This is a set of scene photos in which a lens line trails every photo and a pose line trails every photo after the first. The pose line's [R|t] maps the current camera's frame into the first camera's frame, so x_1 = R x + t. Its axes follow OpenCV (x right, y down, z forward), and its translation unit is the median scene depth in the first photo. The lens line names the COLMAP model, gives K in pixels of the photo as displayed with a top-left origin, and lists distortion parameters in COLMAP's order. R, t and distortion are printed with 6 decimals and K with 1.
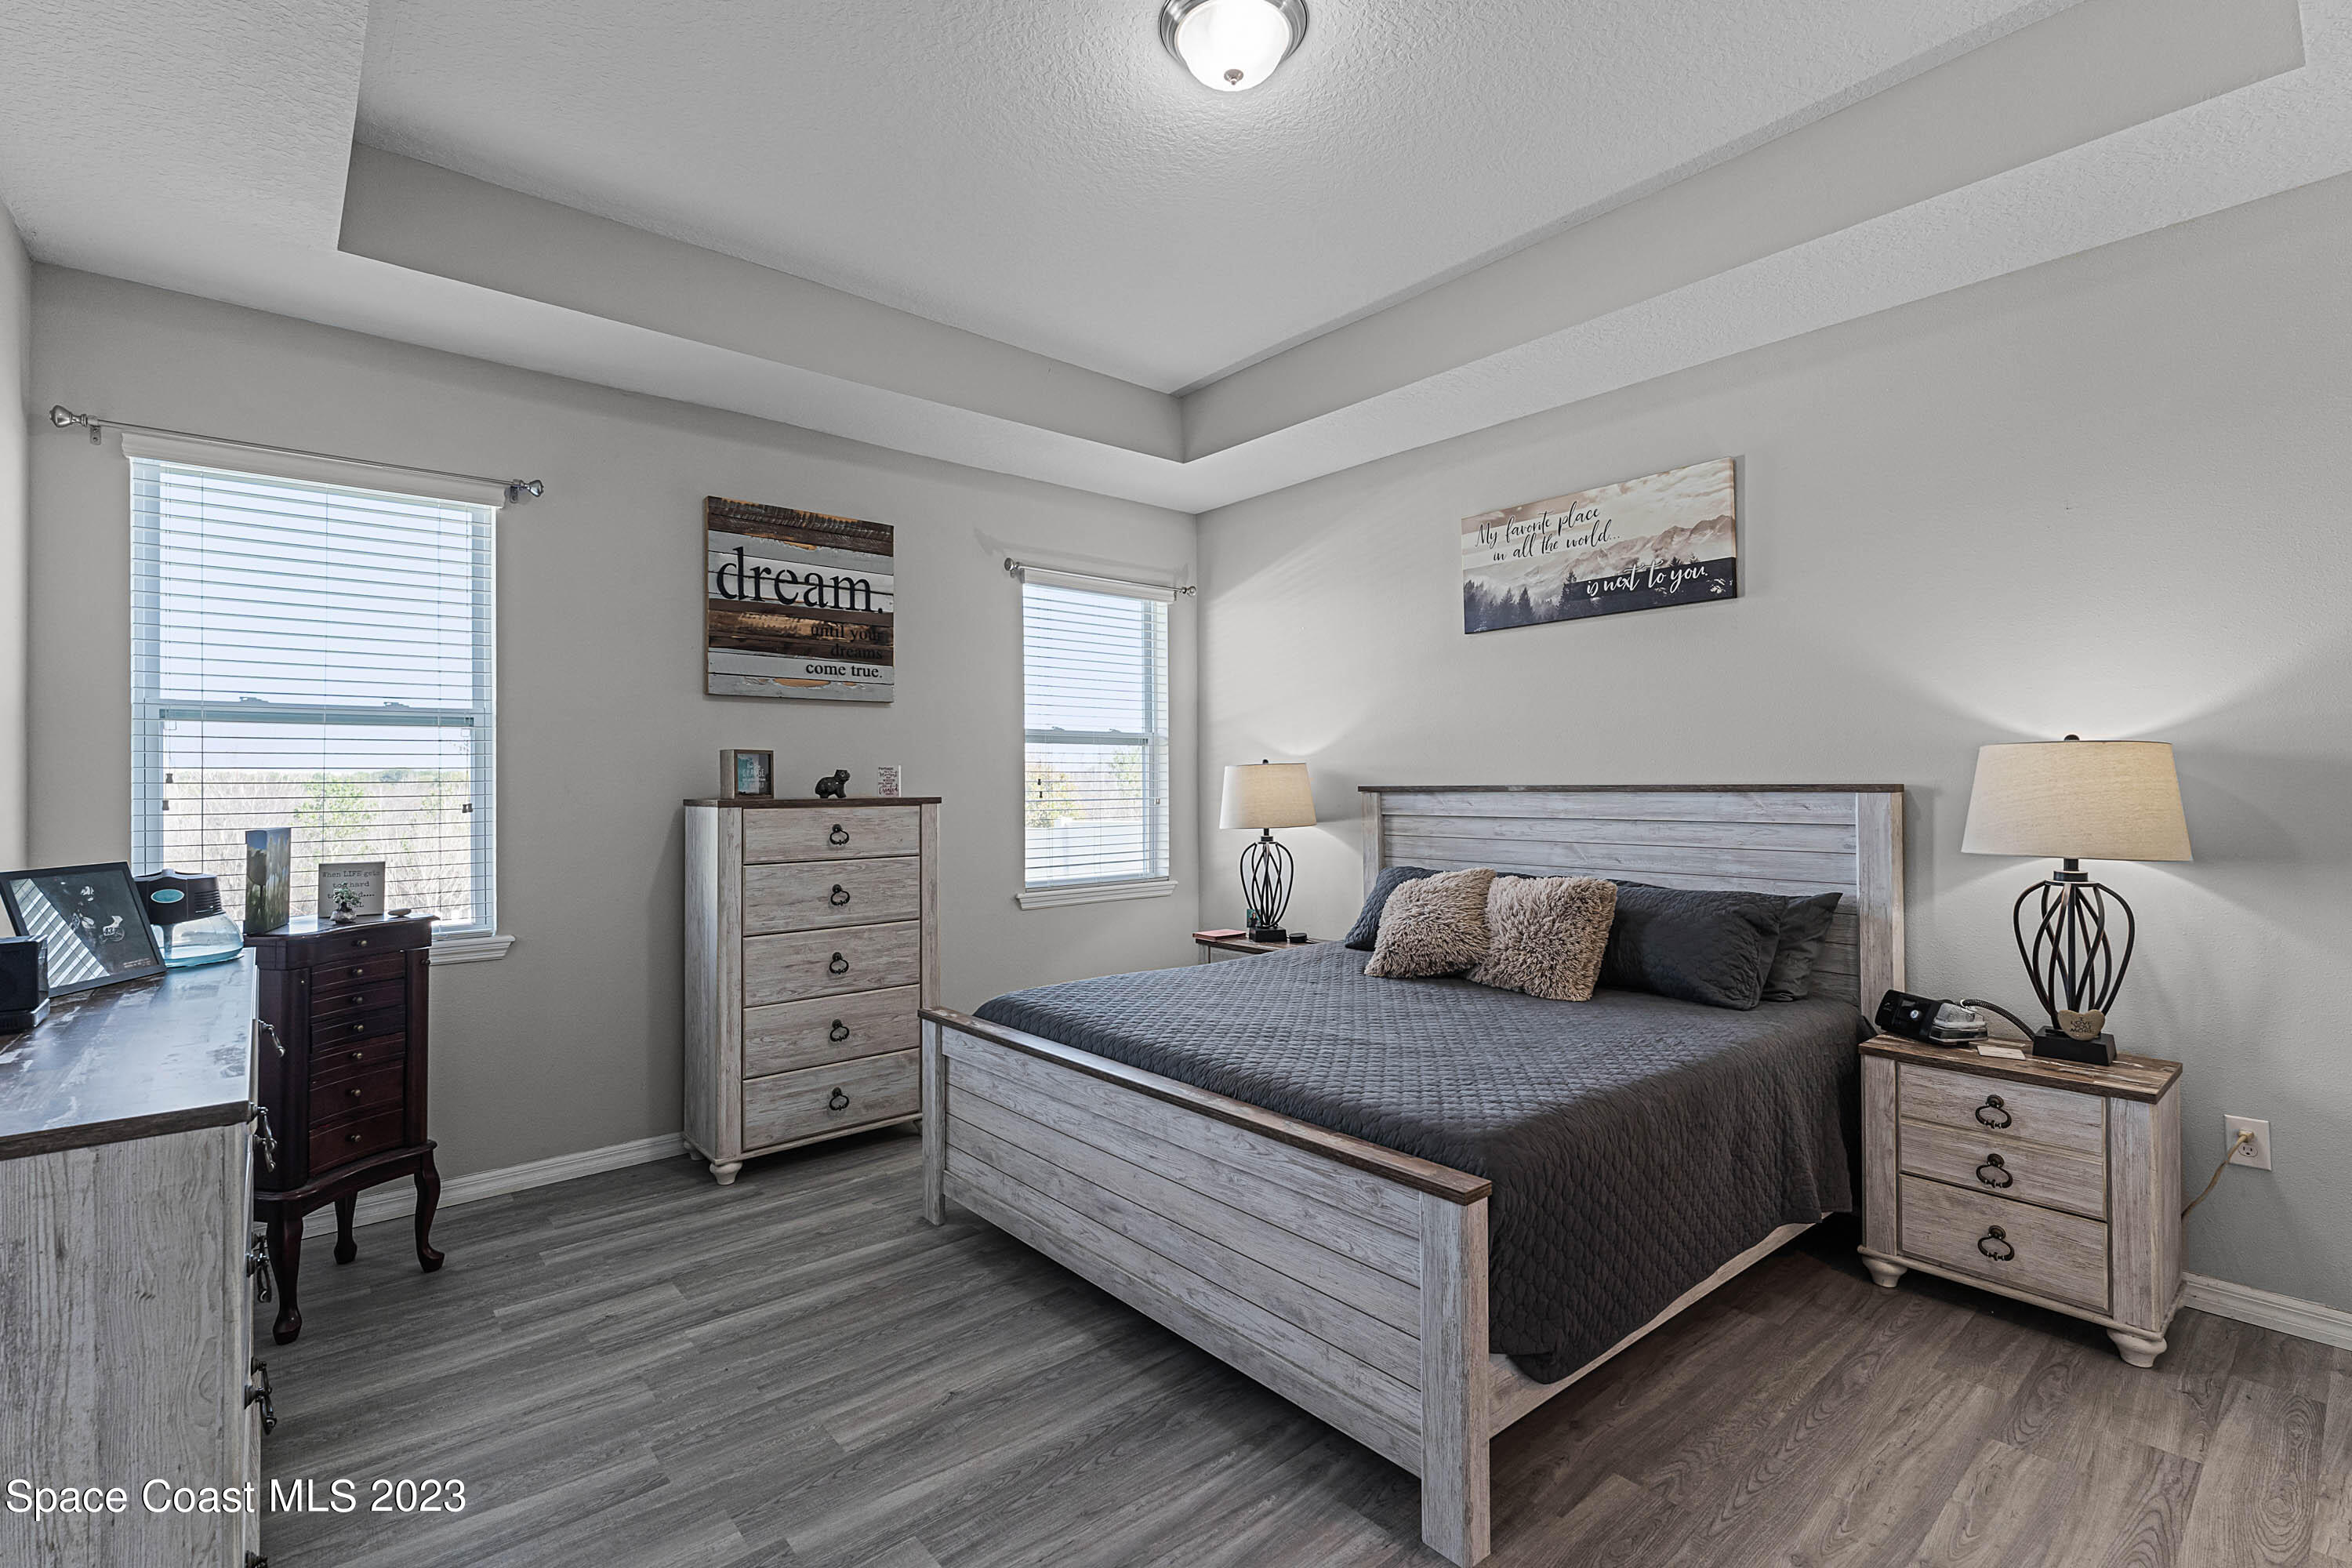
lens RADIAL K [[1055.0, 0, 1176.0], [0, 1055.0, 774.6], [0, 0, 1]] dist [0.000989, -0.000165]
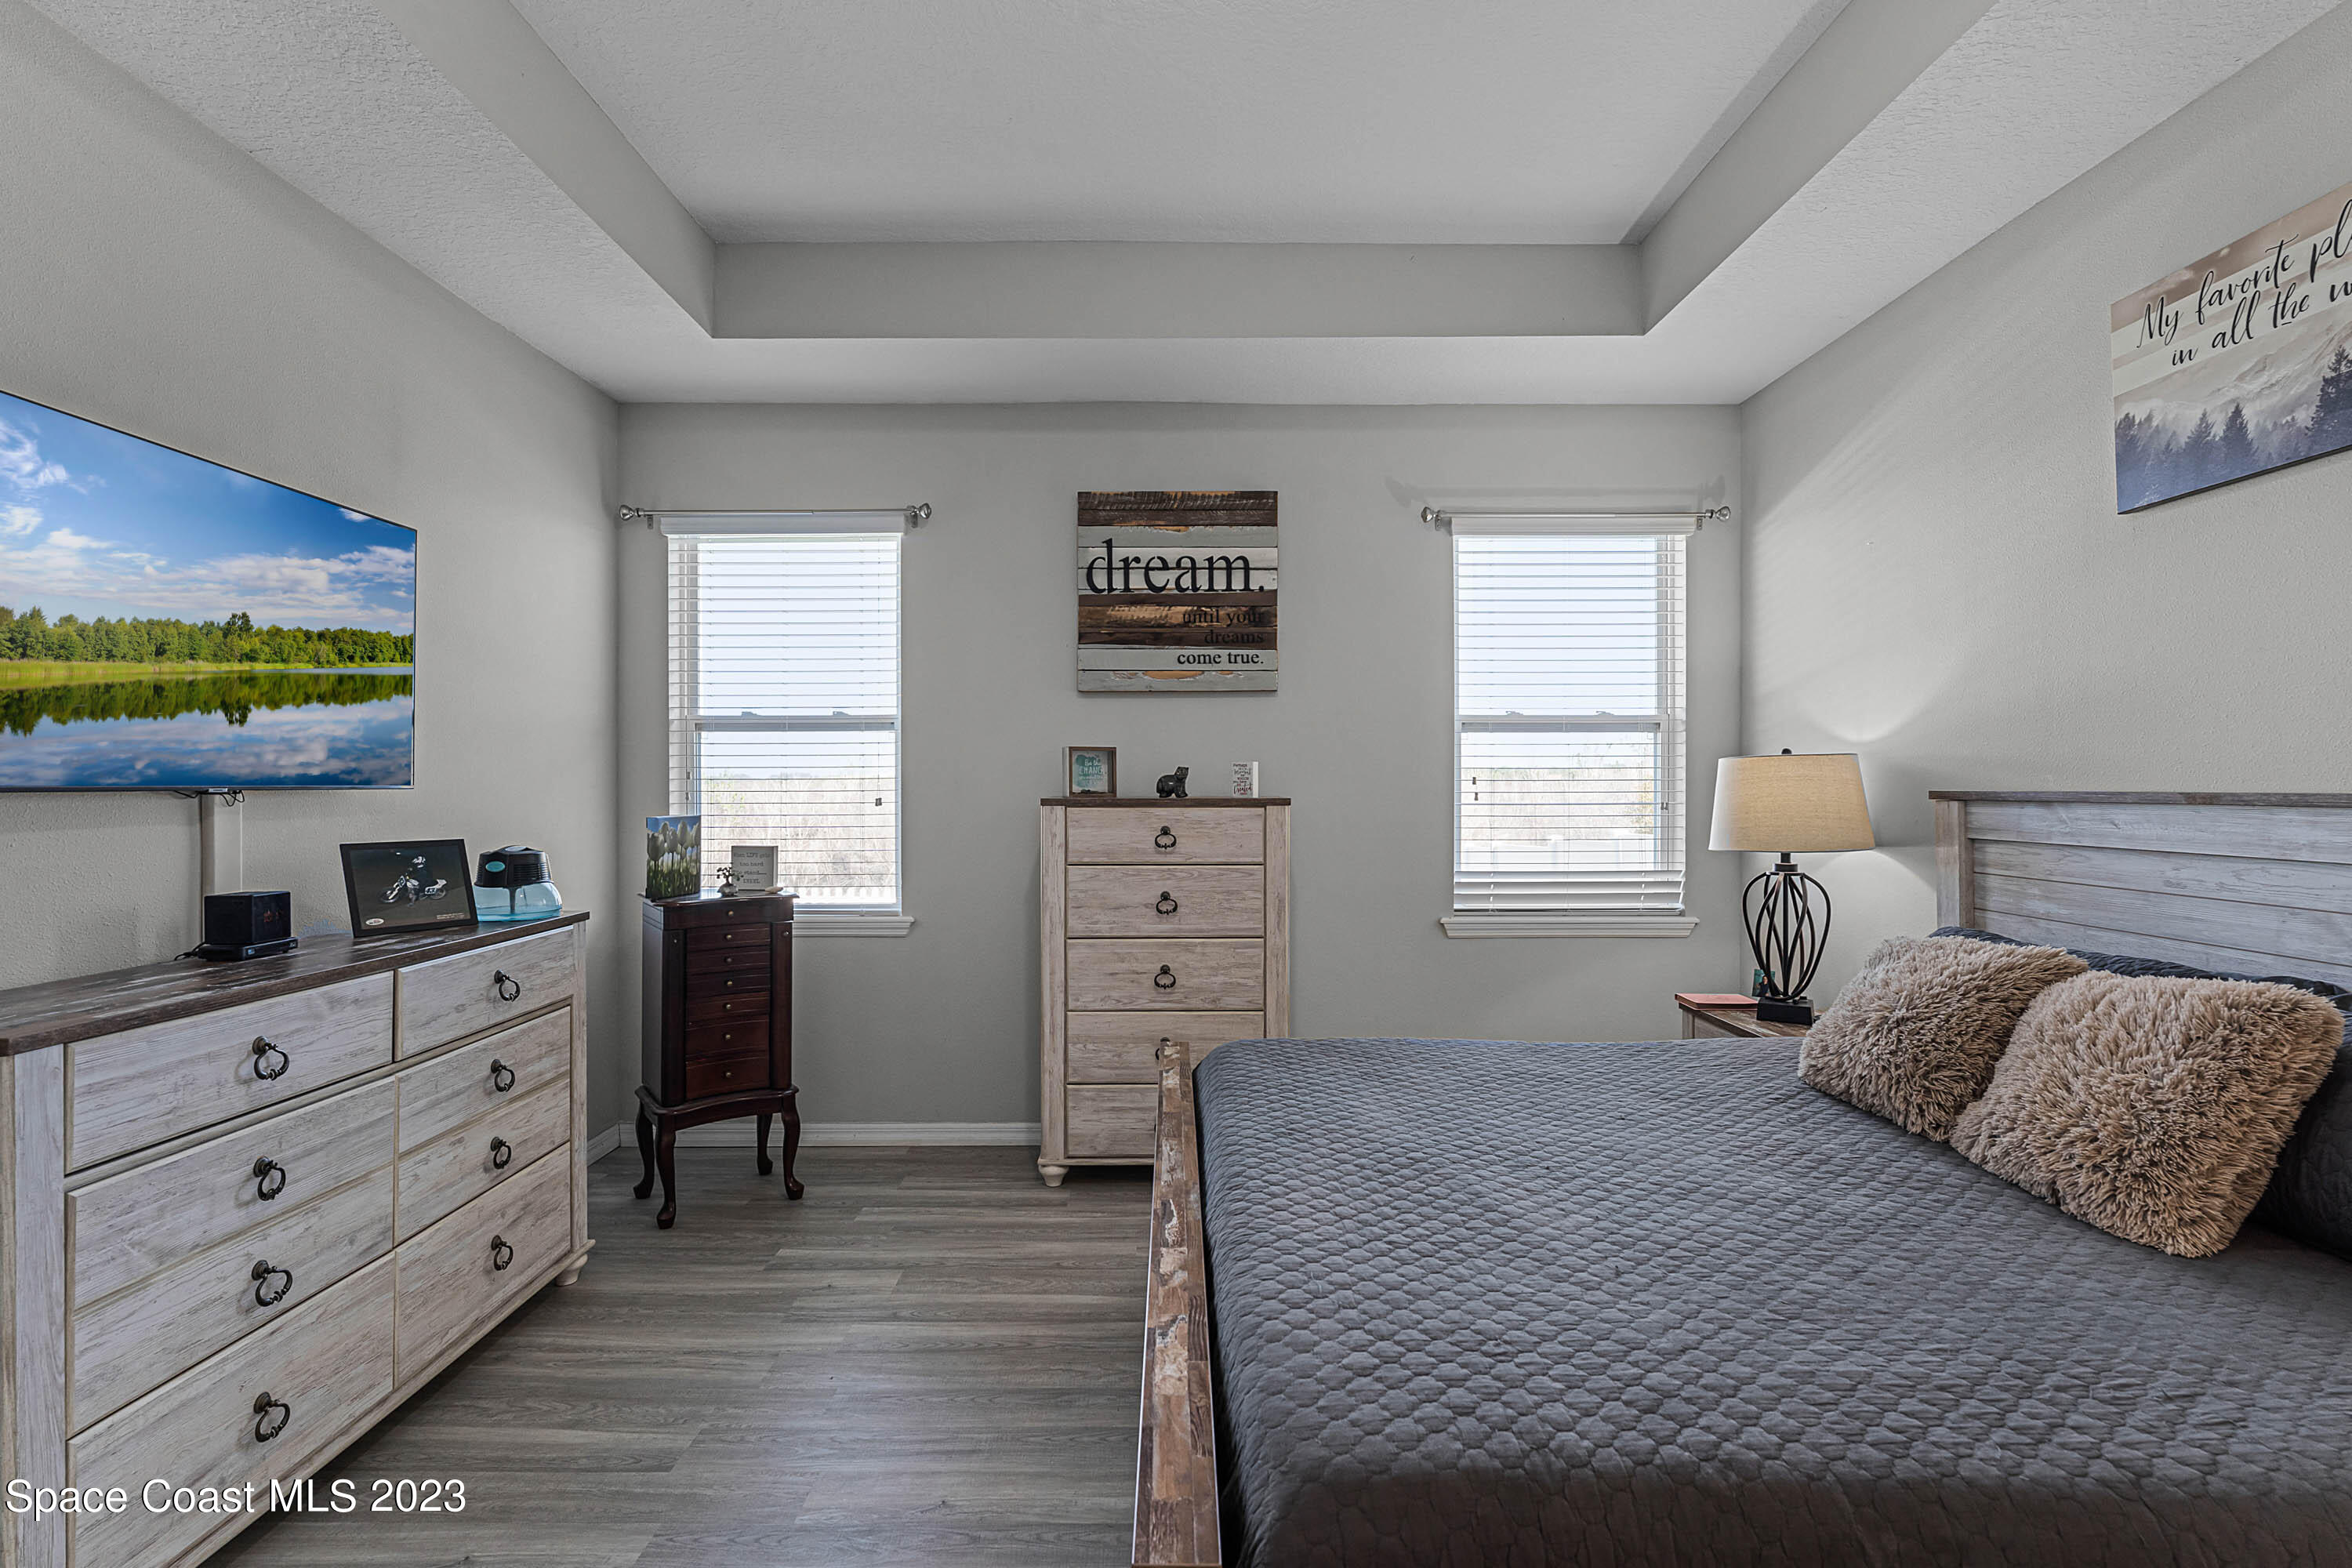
lens RADIAL K [[1089.0, 0, 1176.0], [0, 1089.0, 784.0], [0, 0, 1]] dist [-0.001726, -0.000585]
pose [[0.758926, 0.006782, -0.651142, 0.301033], [0.001482, 0.999925, 0.012141, -0.001154], [0.651176, -0.010179, 0.758859, 0.282163]]
